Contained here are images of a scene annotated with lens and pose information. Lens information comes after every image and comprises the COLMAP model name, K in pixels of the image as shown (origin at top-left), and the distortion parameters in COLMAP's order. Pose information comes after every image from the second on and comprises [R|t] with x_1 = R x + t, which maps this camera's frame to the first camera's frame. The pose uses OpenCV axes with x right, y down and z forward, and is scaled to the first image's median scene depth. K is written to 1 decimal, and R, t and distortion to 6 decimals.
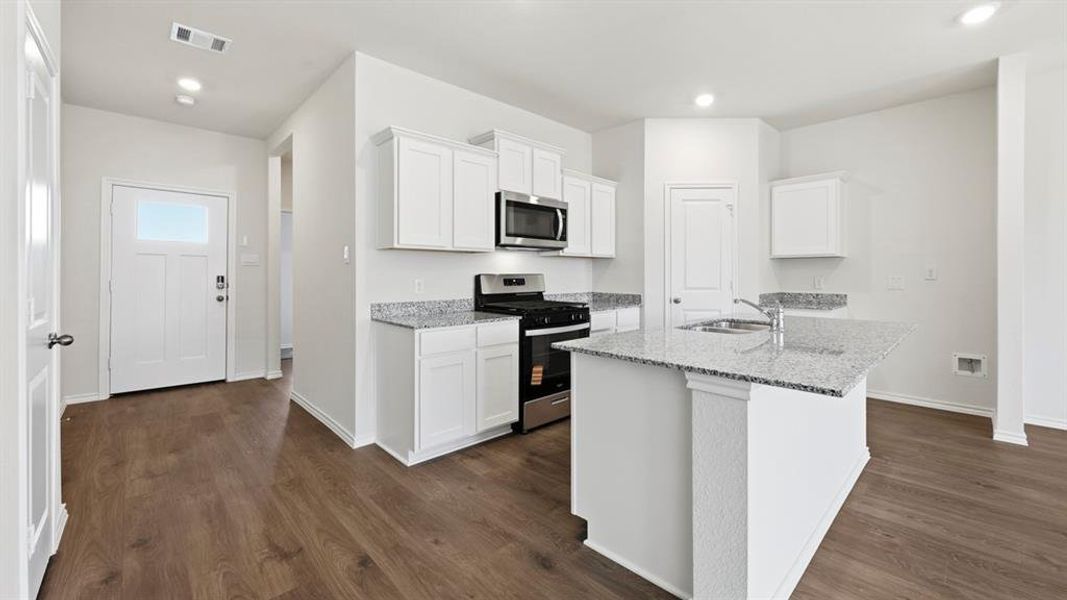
lens RADIAL K [[423.5, 0, 540.1], [0, 423.5, 275.2], [0, 0, 1]] dist [-0.001056, -0.000037]
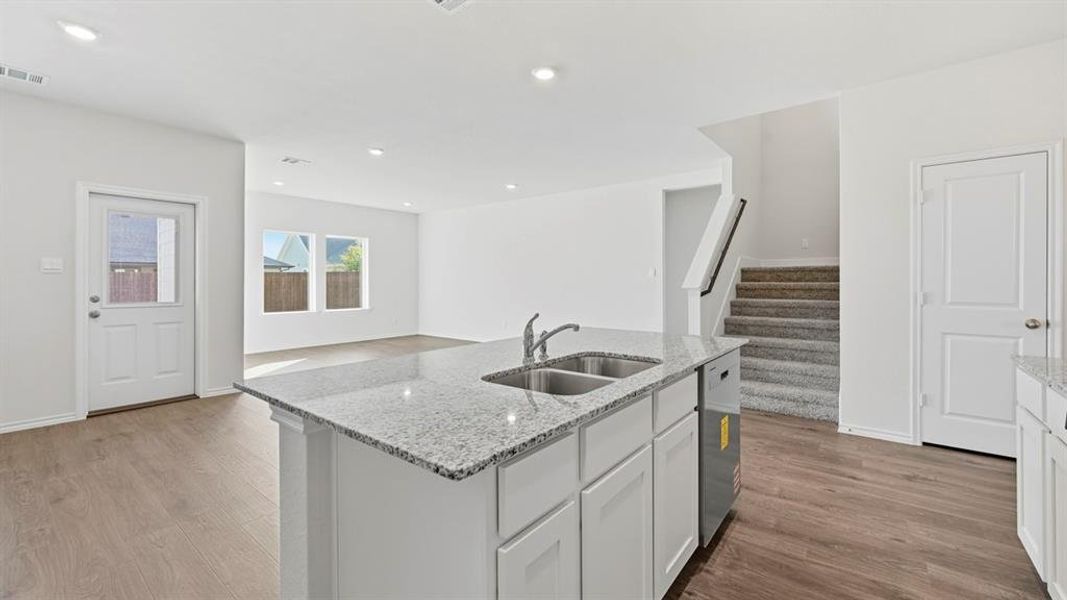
lens RADIAL K [[439.3, 0, 541.7], [0, 439.3, 280.1], [0, 0, 1]] dist [0.004669, 0.000288]
pose [[-0.990322, 0.004032, -0.138729, 0.419034], [0.003780, 0.999991, 0.002080, -0.009384], [0.138736, 0.001536, -0.990328, 1.139383]]
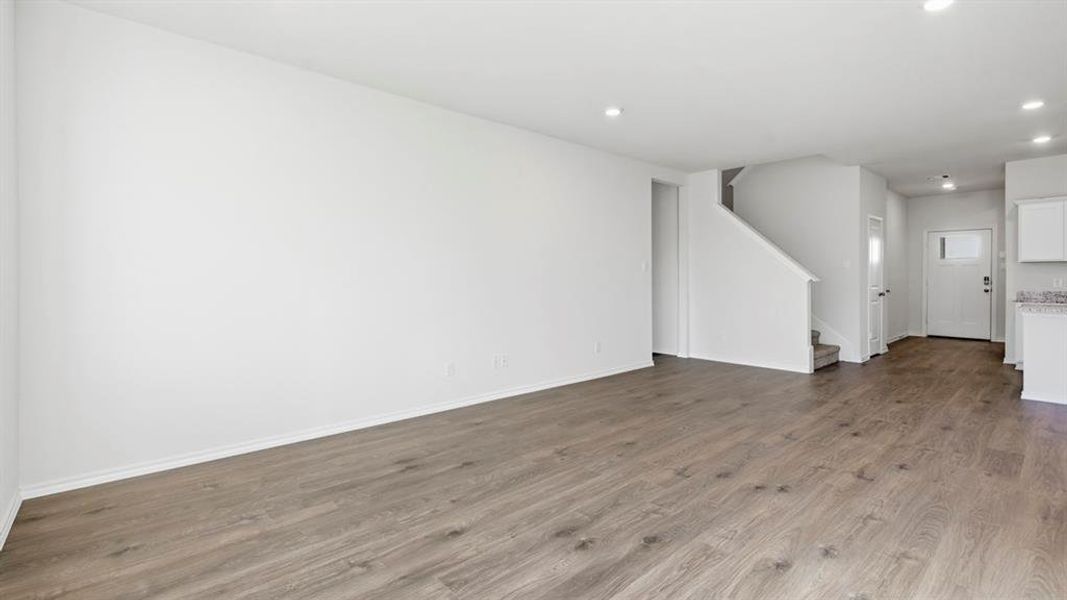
lens RADIAL K [[477.7, 0, 550.2], [0, 477.7, 280.7], [0, 0, 1]] dist [0.009877, 0.000078]
pose [[-0.015954, 0.006883, -0.999849, 1.461831], [0.002645, 0.999973, 0.006841, -0.000016], [0.999869, -0.002535, -0.015972, -0.856735]]
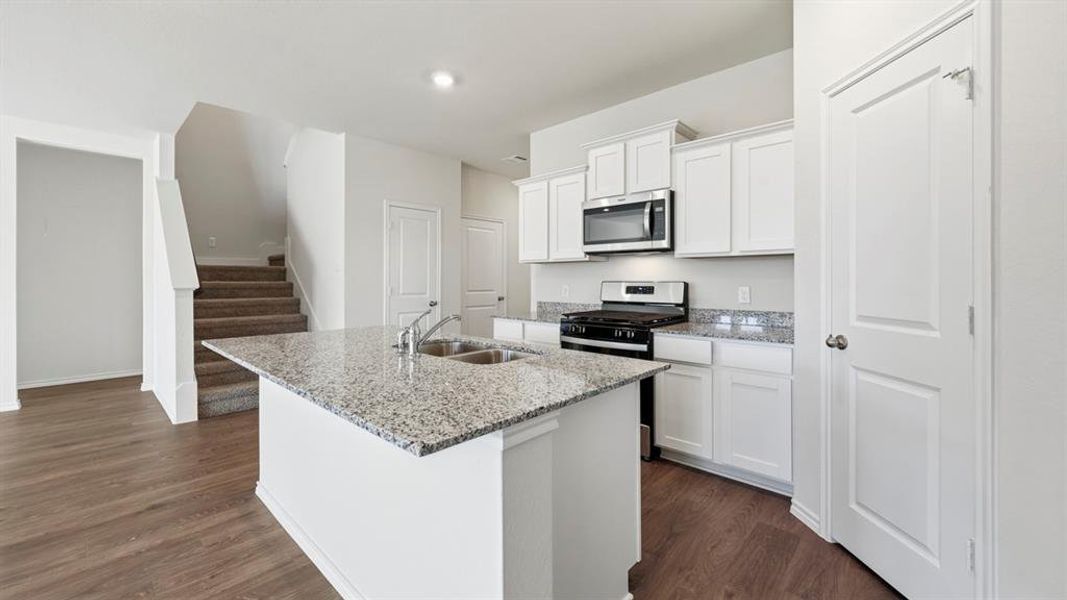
lens RADIAL K [[423.5, 0, 540.1], [0, 423.5, 275.2], [0, 0, 1]] dist [-0.001056, -0.000037]
pose [[0.058316, -0.009741, -0.998251, 0.853078], [-0.003147, 0.999946, -0.009942, -0.006139], [0.998293, 0.003721, 0.058283, 0.750583]]
